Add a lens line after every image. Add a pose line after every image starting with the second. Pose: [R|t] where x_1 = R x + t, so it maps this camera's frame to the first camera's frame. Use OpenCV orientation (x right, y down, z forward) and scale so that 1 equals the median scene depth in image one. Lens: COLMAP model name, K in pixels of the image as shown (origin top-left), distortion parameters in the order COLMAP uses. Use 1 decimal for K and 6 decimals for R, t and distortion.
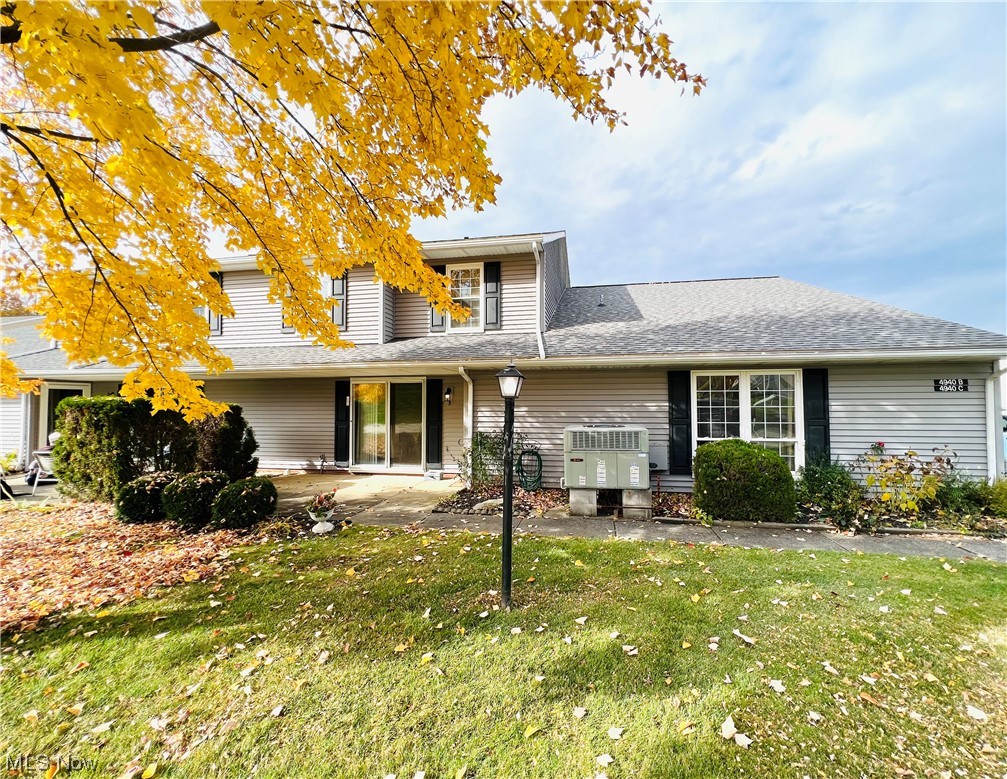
lens RADIAL K [[407.9, 0, 503.6], [0, 407.9, 387.4], [0, 0, 1]] dist [0.002278, -0.000008]
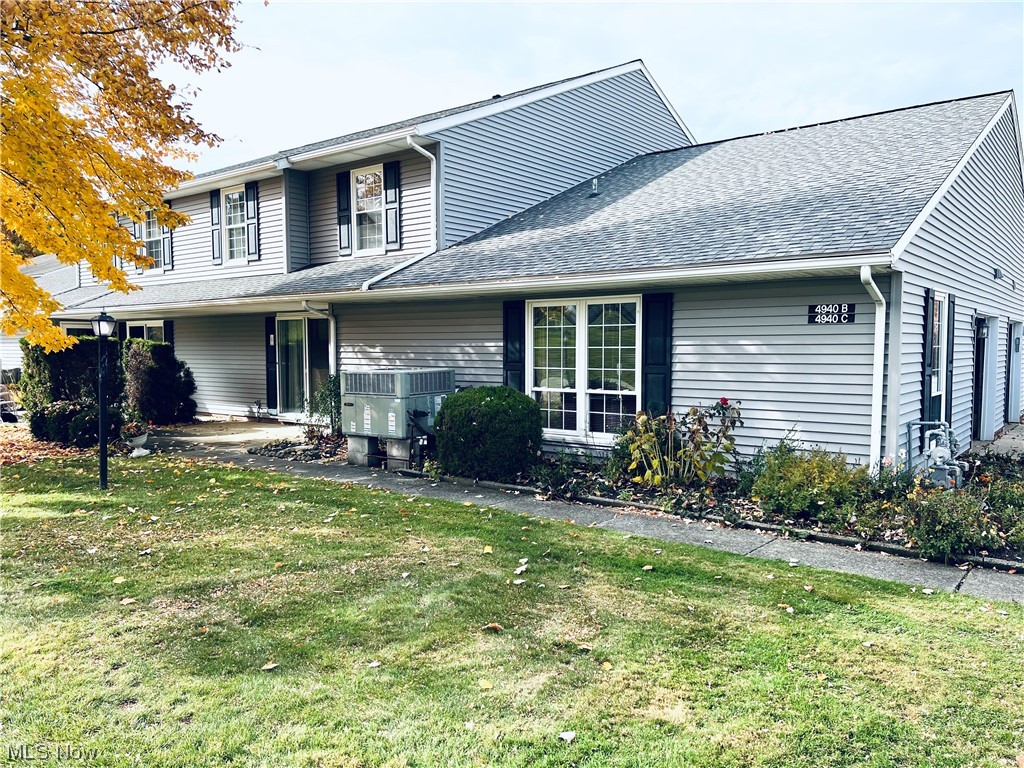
lens RADIAL K [[761.3, 0, 511.7], [0, 761.3, 388.0], [0, 0, 1]] dist [0.072469, 0.000243]
pose [[0.882439, 0.028215, -0.469580, 1.100478], [0.015995, 0.995823, 0.089892, -0.005380], [0.470155, -0.086835, 0.878302, -0.277228]]
